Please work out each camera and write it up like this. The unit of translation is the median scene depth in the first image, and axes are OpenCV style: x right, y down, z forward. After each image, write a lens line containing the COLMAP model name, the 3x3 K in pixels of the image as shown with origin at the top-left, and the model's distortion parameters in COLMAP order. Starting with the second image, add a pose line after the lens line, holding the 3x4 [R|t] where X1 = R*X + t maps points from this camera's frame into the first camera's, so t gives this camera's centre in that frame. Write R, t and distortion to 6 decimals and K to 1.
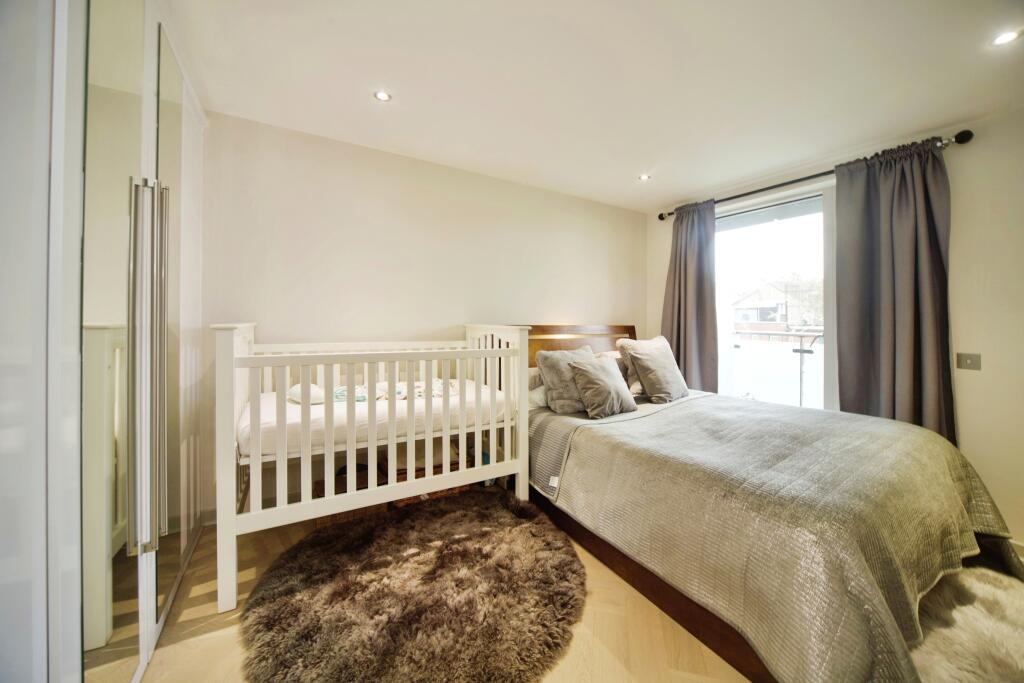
lens RADIAL K [[358.7, 0, 510.5], [0, 358.7, 308.3], [0, 0, 1]] dist [-0.000046, -0.000025]
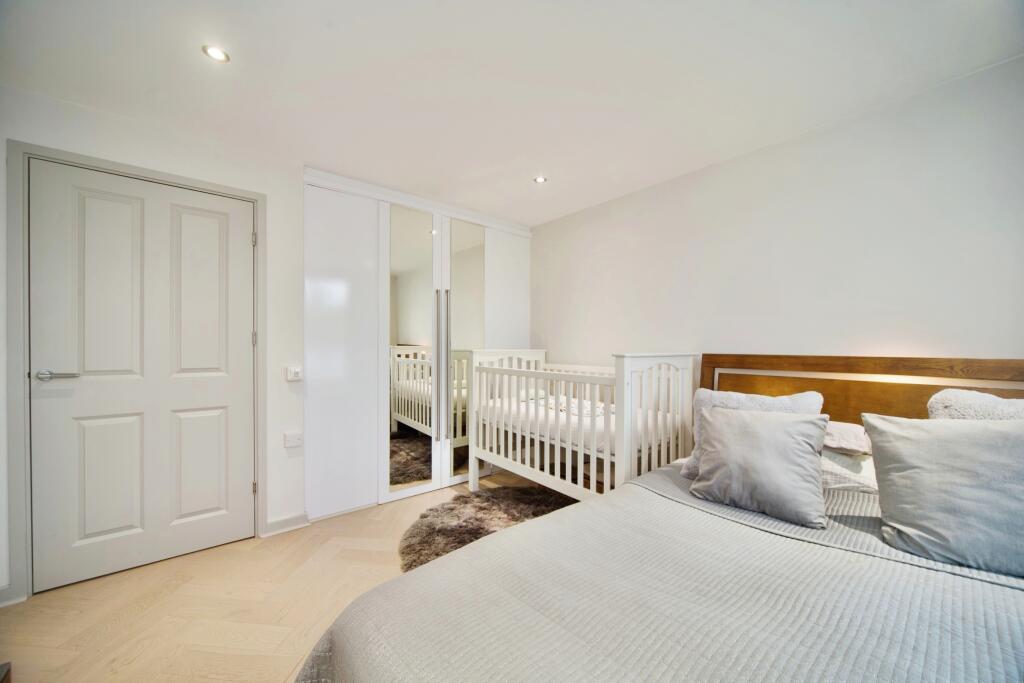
lens RADIAL K [[364.6, 0, 512.0], [0, 364.6, 341.5], [0, 0, 1]] dist [-0.000022, -0.000008]
pose [[0.195669, -0.022078, -0.980421, 0.893015], [0.013490, 0.999713, -0.019820, 0.036754], [0.980577, -0.009348, 0.195911, 0.588437]]
